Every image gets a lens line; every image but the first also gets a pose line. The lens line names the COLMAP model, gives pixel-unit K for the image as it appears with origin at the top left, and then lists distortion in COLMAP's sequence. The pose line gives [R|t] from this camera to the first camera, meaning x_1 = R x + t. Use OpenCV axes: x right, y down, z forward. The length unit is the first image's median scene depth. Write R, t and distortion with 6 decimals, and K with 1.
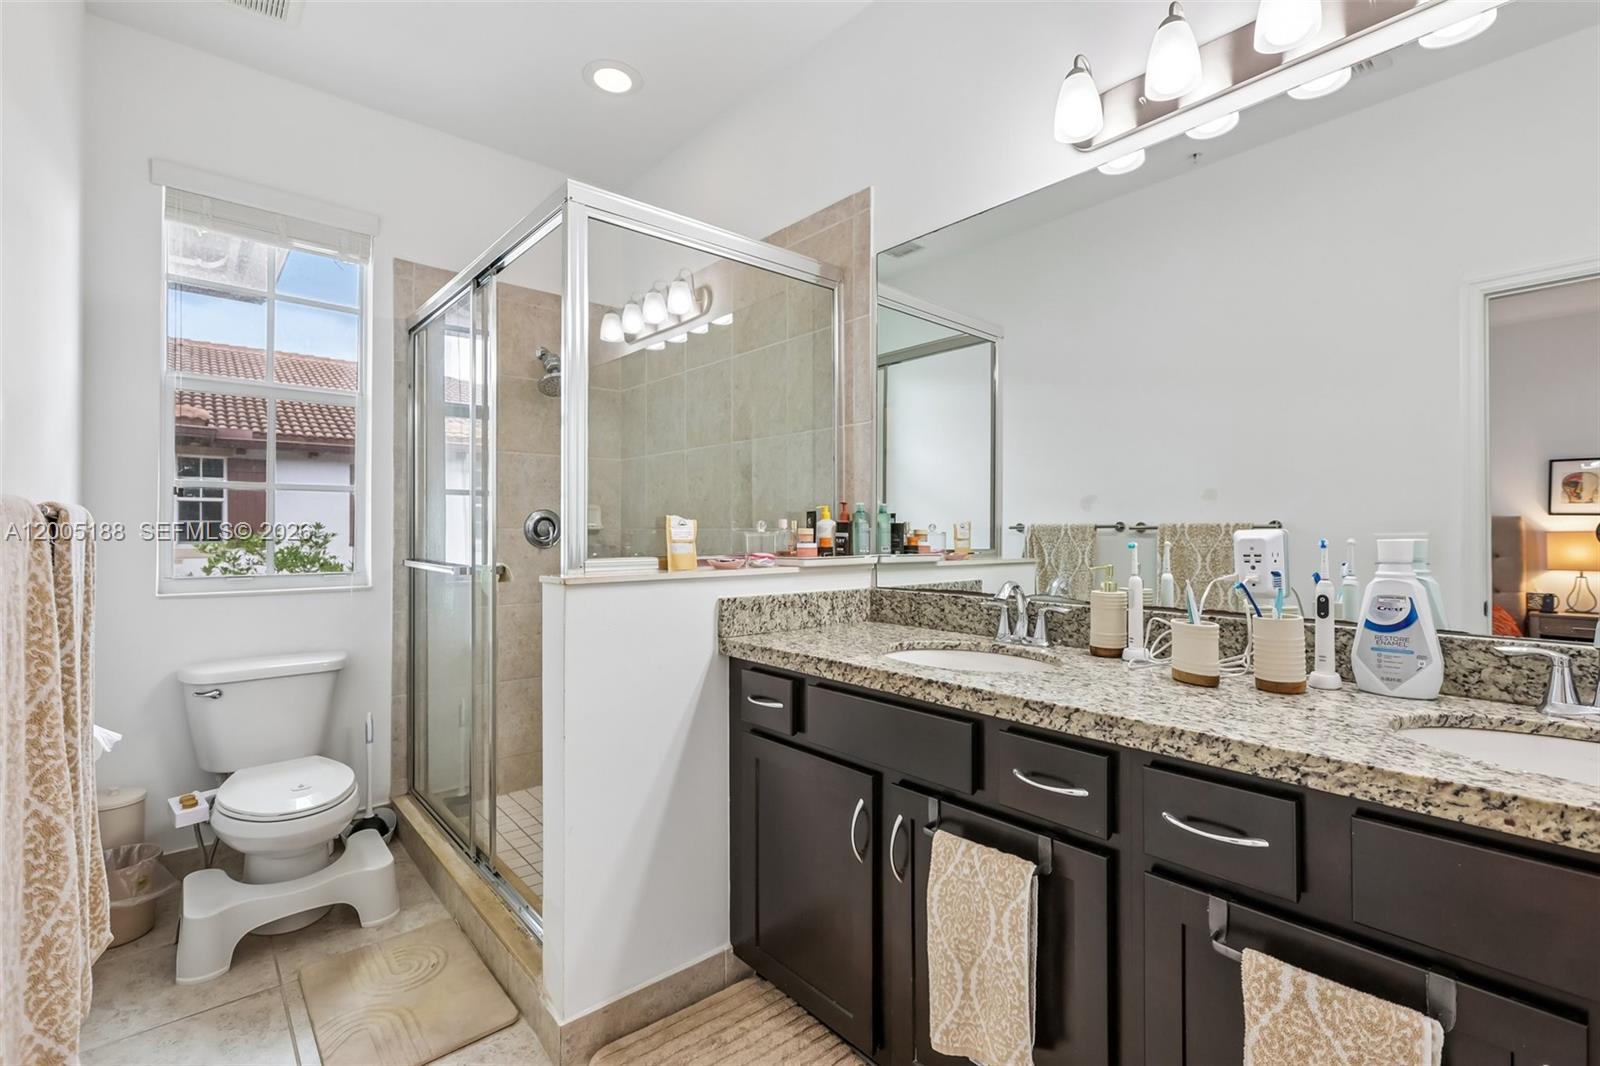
lens RADIAL K [[710.9, 0, 811.1], [0, 710.9, 532.6], [0, 0, 1]] dist [-0.005595, 0.004334]
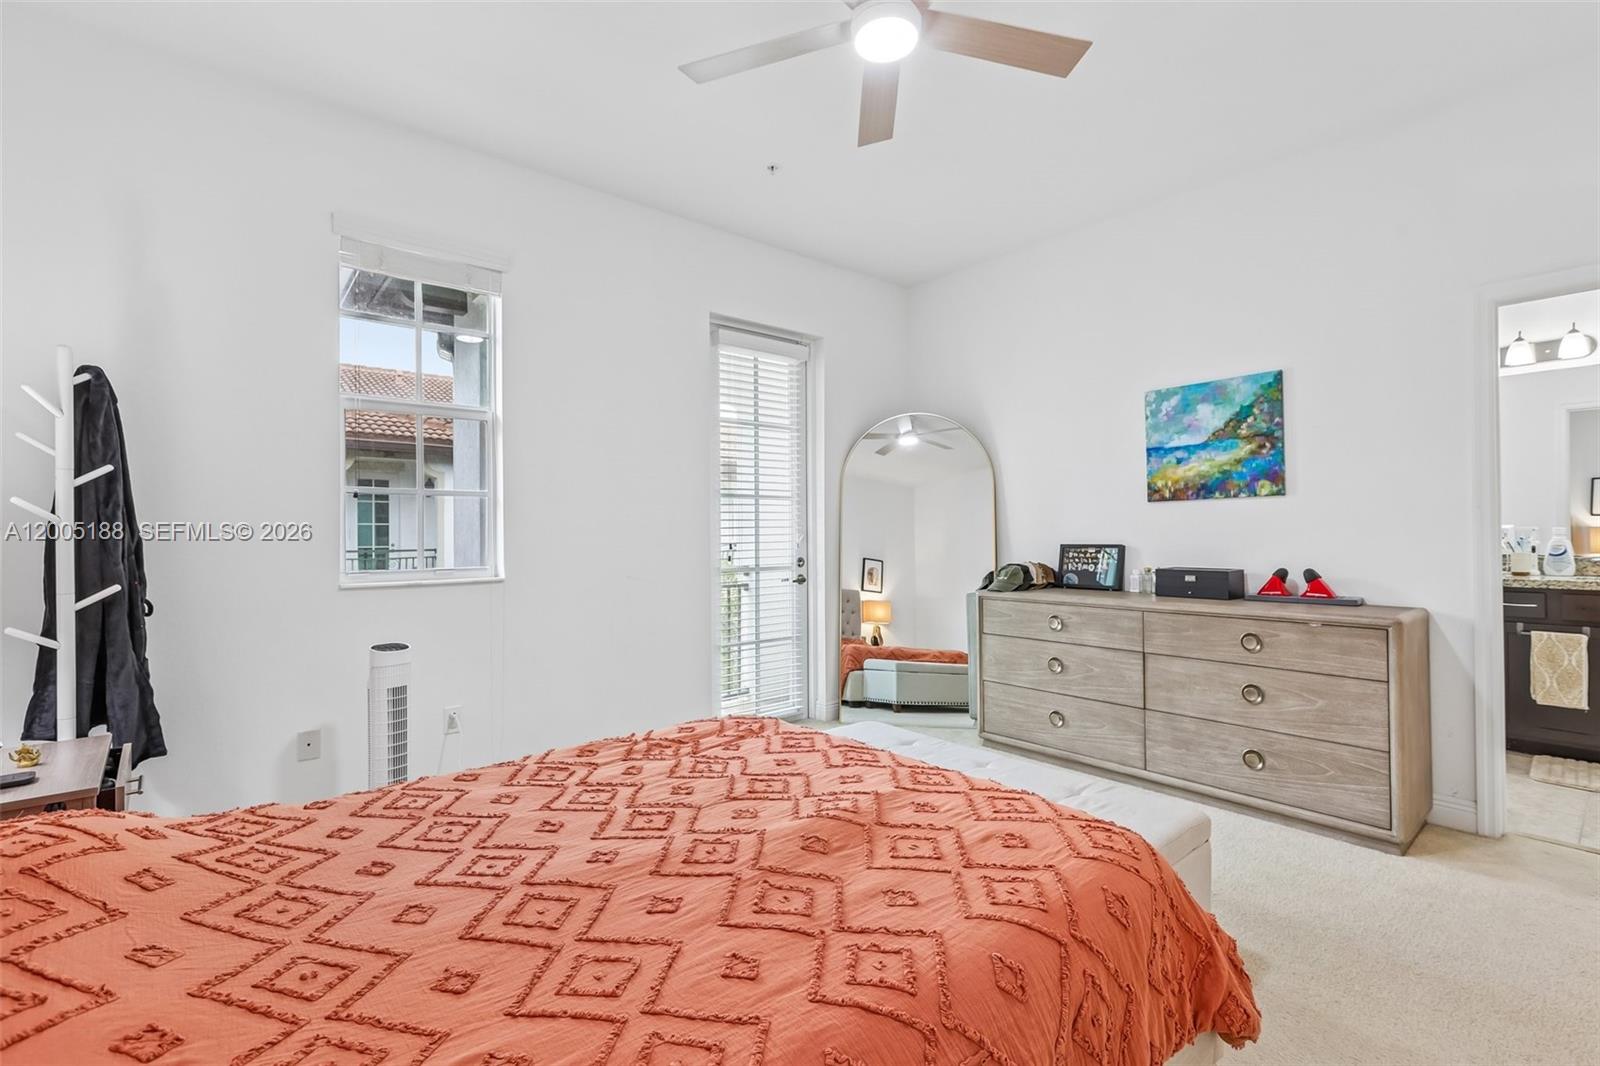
lens RADIAL K [[710.9, 0, 792.6], [0, 710.9, 528.4], [0, 0, 1]] dist [-0.005595, 0.004334]
pose [[0.999529, -0.002606, -0.030571, -2.368849], [0.002469, 0.999987, -0.004507, 0.013645], [0.030582, 0.004430, 0.999522, -2.162926]]
